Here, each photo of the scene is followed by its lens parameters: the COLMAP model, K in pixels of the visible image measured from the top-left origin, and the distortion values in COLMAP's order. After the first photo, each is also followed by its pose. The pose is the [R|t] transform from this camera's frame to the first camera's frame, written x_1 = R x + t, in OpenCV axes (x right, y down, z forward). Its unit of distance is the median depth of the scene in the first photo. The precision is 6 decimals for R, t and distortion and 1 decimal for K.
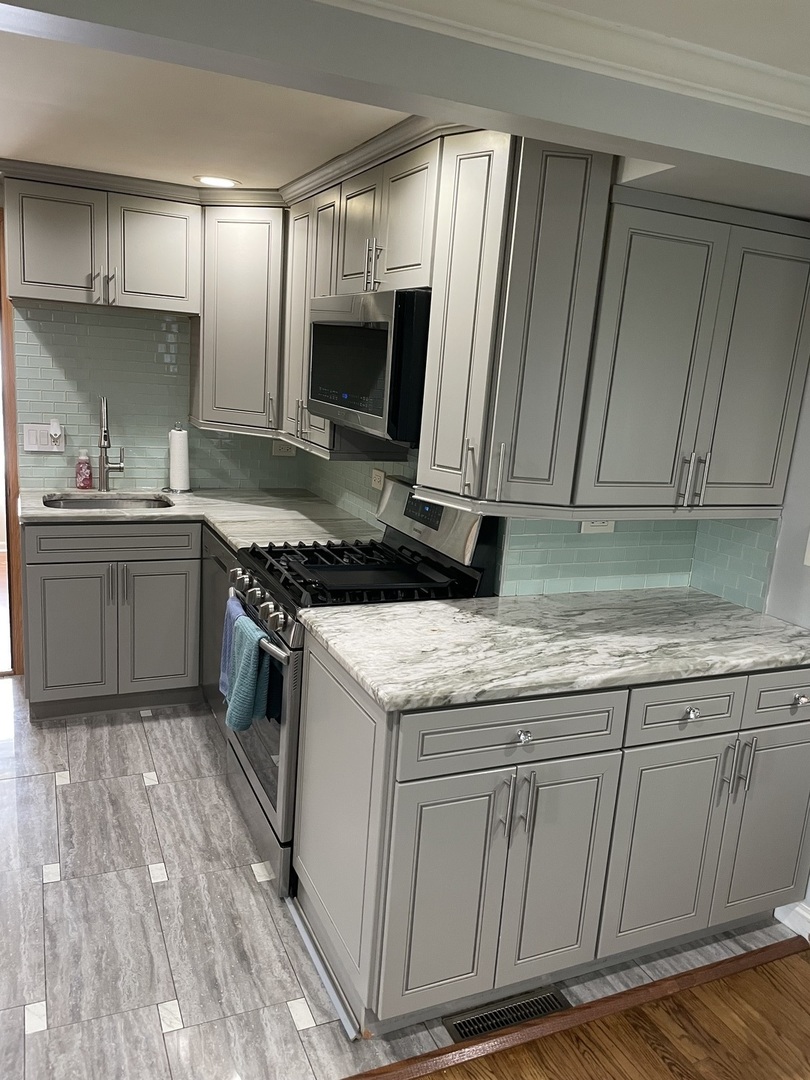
lens RADIAL K [[827.8, 0, 404.8], [0, 827.8, 540.6], [0, 0, 1]] dist [0.059394, -0.072224]
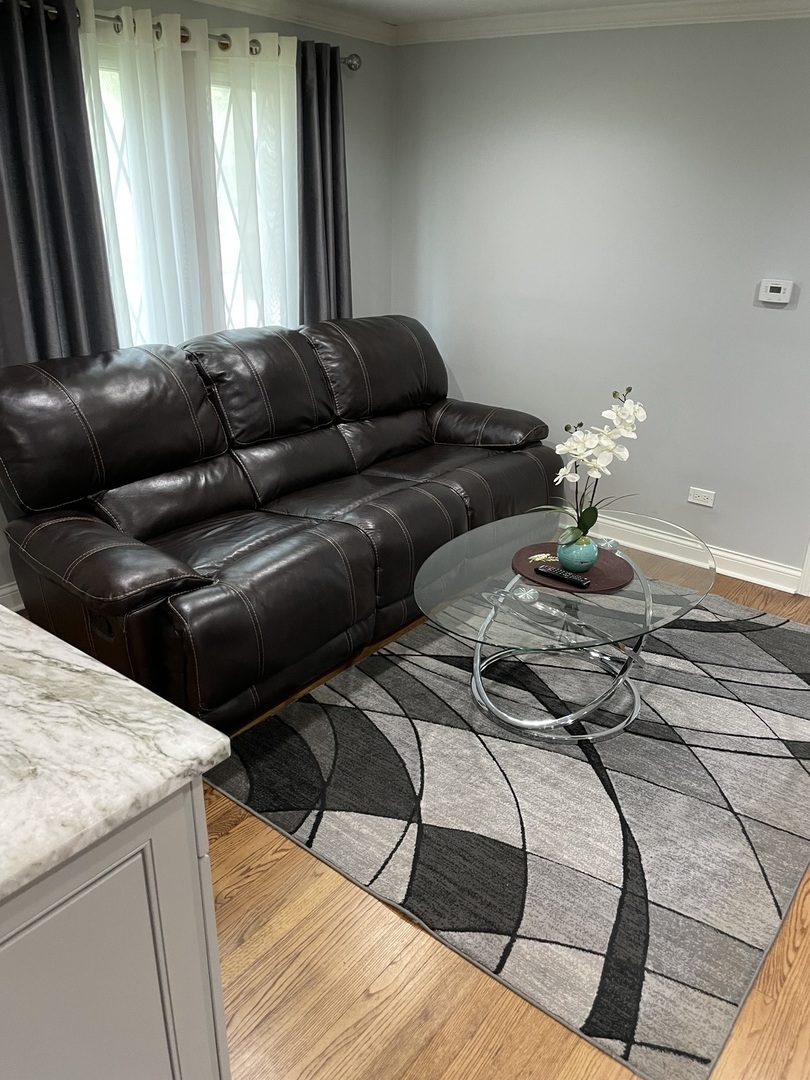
lens RADIAL K [[827.8, 0, 403.8], [0, 827.8, 544.5], [0, 0, 1]] dist [0.059394, -0.072224]
pose [[-0.460879, -0.420690, 0.781416, -0.348581], [0.137753, 0.835922, 0.531280, -0.158004], [-0.876707, 0.352498, -0.327307, 0.756749]]
